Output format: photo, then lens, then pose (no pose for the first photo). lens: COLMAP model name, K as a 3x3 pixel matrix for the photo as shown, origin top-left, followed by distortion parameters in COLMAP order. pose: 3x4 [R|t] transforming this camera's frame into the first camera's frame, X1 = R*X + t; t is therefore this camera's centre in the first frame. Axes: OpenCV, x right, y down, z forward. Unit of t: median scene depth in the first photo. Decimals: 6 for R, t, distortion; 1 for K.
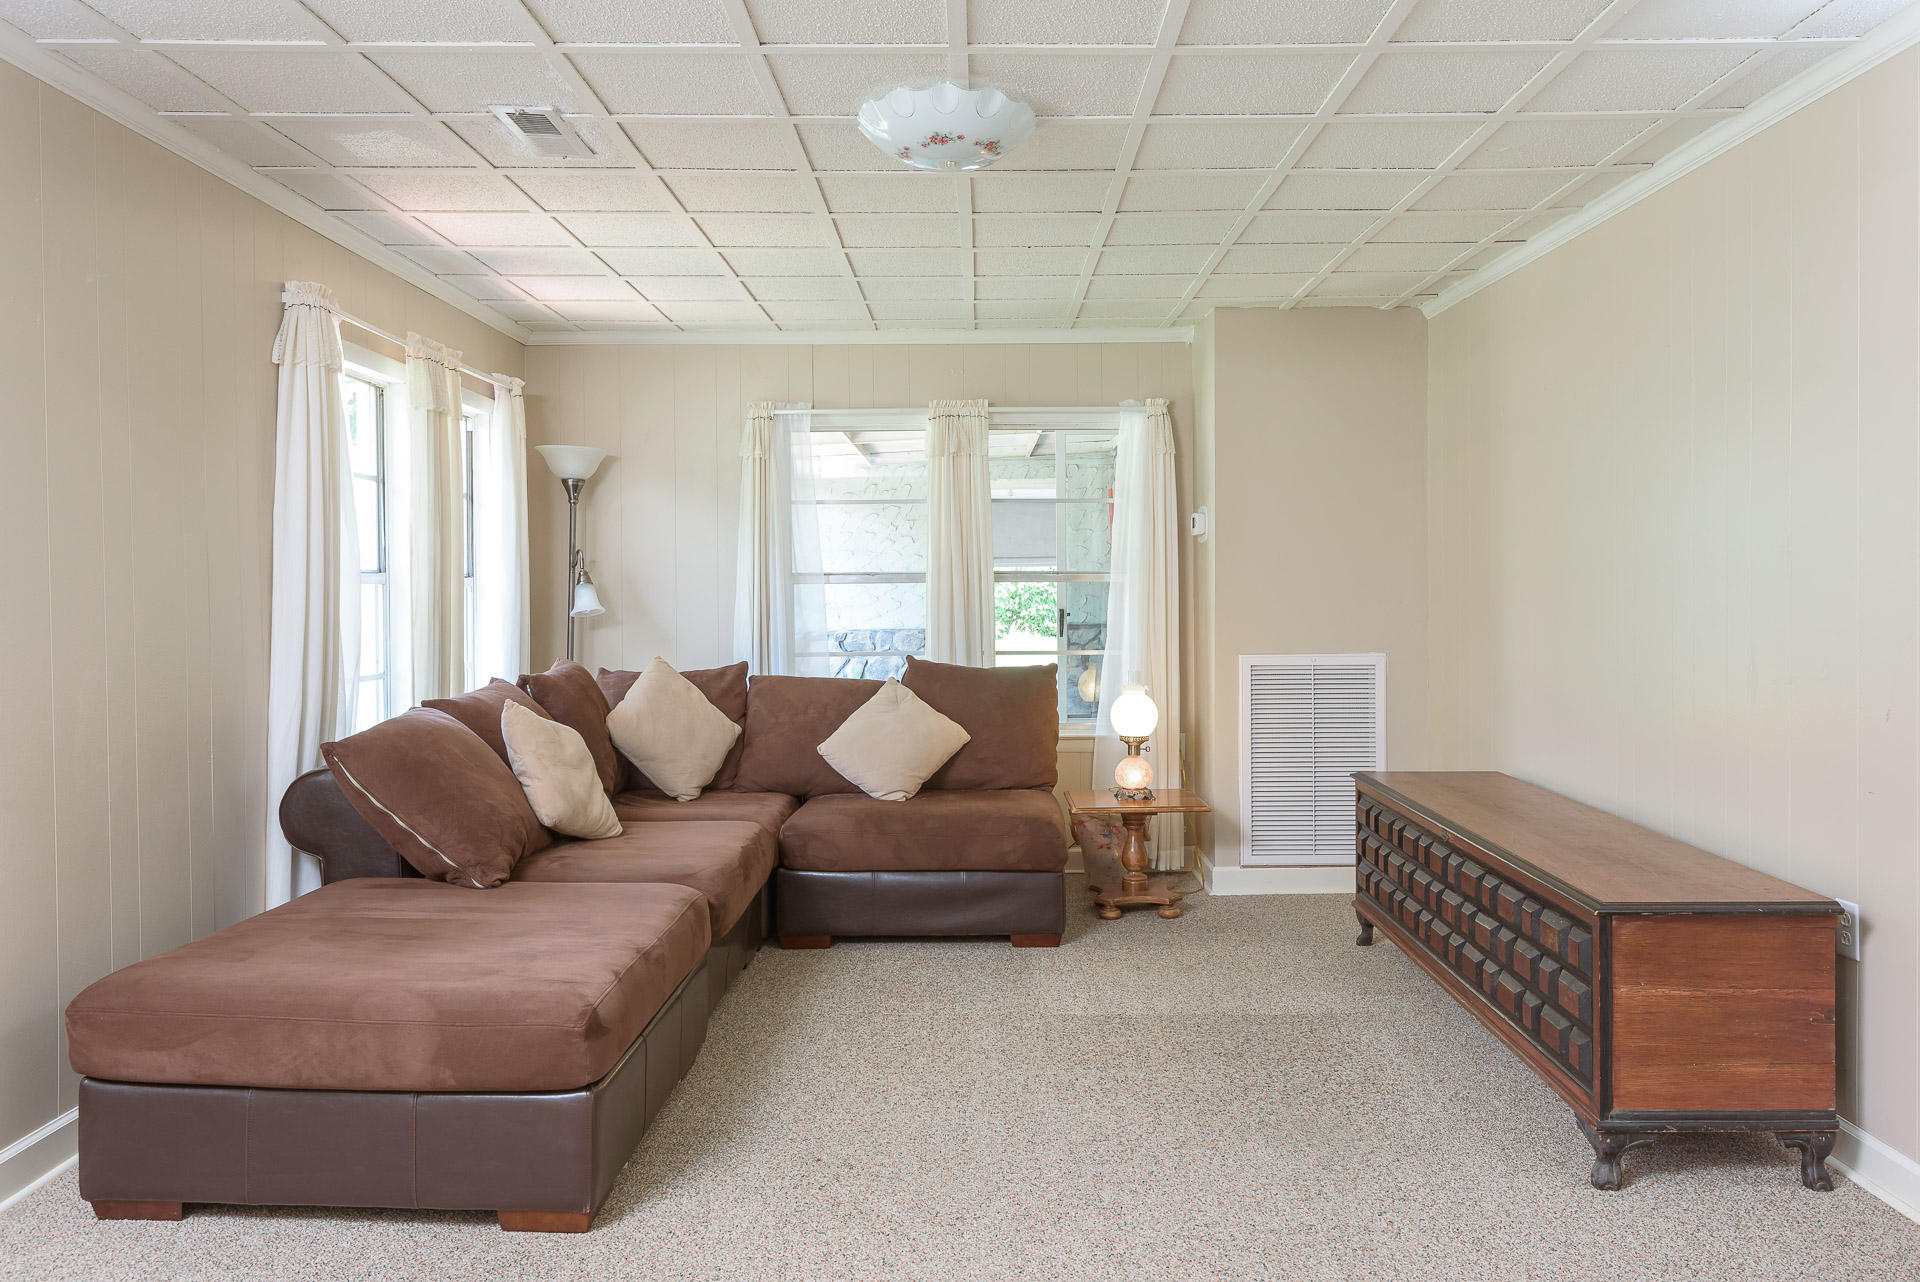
lens RADIAL K [[1313.8, 0, 1057.9], [0, 1313.8, 605.9], [0, 0, 1]] dist [0.001093, -0.004677]
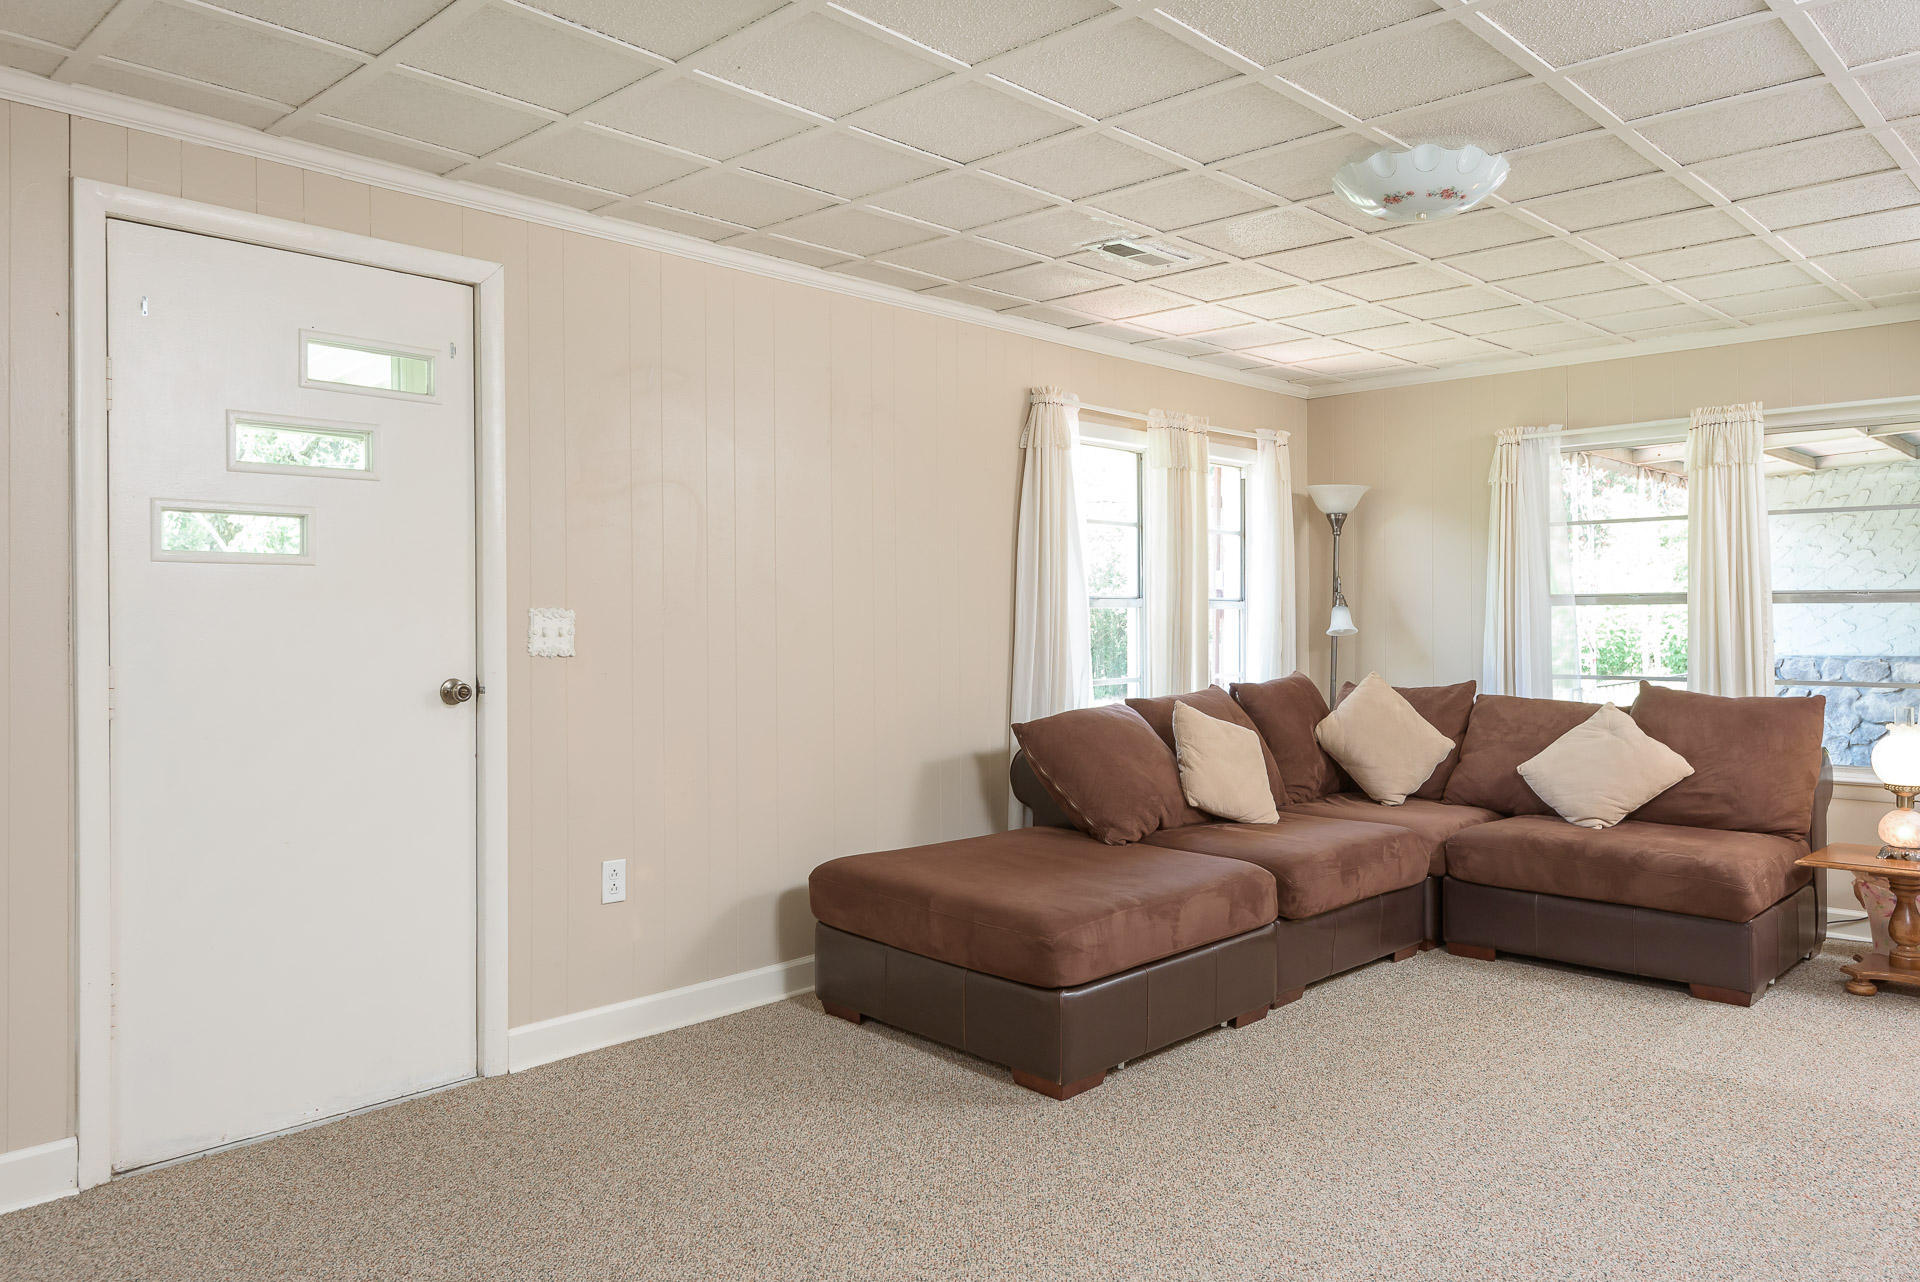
lens RADIAL K [[1313.8, 0, 1057.9], [0, 1313.8, 605.9], [0, 0, 1]] dist [0.001093, -0.004677]
pose [[0.741817, -0.003206, -0.670595, 0.224474], [-0.007379, 0.999889, -0.012942, -0.000987], [0.670562, 0.014549, 0.741711, 0.005487]]
